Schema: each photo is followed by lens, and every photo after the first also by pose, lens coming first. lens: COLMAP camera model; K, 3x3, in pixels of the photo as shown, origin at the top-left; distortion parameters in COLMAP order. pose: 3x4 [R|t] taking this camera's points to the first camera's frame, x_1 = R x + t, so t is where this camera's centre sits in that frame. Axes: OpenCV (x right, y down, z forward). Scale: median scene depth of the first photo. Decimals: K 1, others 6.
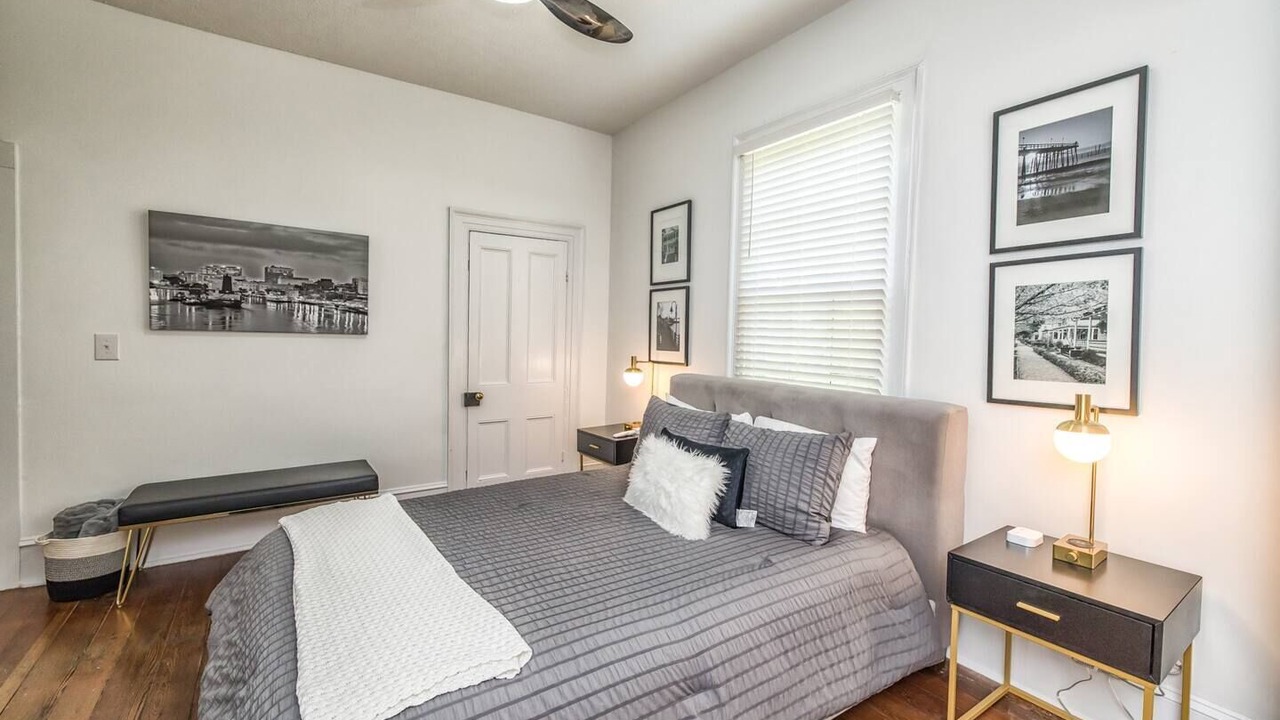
lens RADIAL K [[535.3, 0, 640.0], [0, 535.3, 355.8], [0, 0, 1]] dist [0.001195, -0.000363]
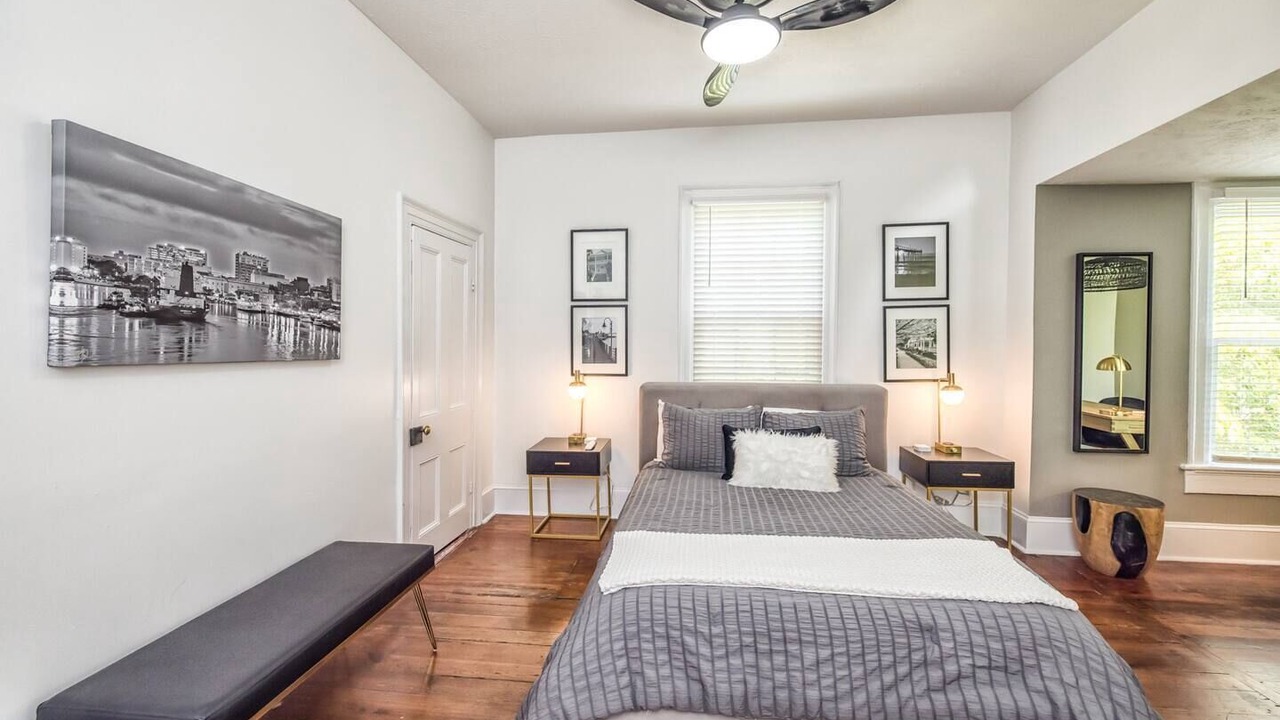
lens RADIAL K [[535.3, 0, 639.4], [0, 535.3, 355.3], [0, 0, 1]] dist [0.001195, -0.000363]
pose [[0.665318, -0.035535, 0.745714, -0.921371], [0.043186, 0.999026, 0.009075, -0.041907], [-0.745310, 0.026167, 0.666204, 0.295367]]
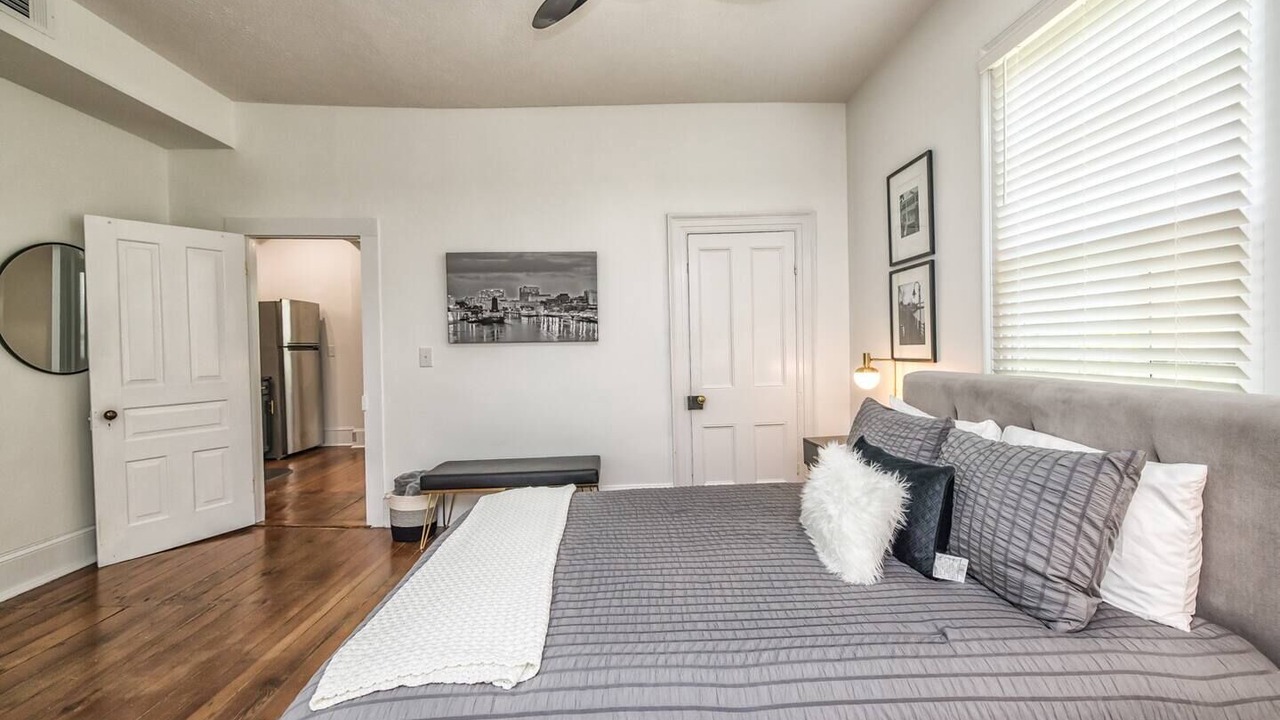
lens RADIAL K [[535.3, 0, 638.7], [0, 535.3, 354.0], [0, 0, 1]] dist [0.001195, -0.000363]
pose [[0.842531, -0.035435, -0.537480, 0.180989], [0.019649, 0.999192, -0.035073, 0.032464], [0.538289, 0.018989, 0.842547, 0.144421]]
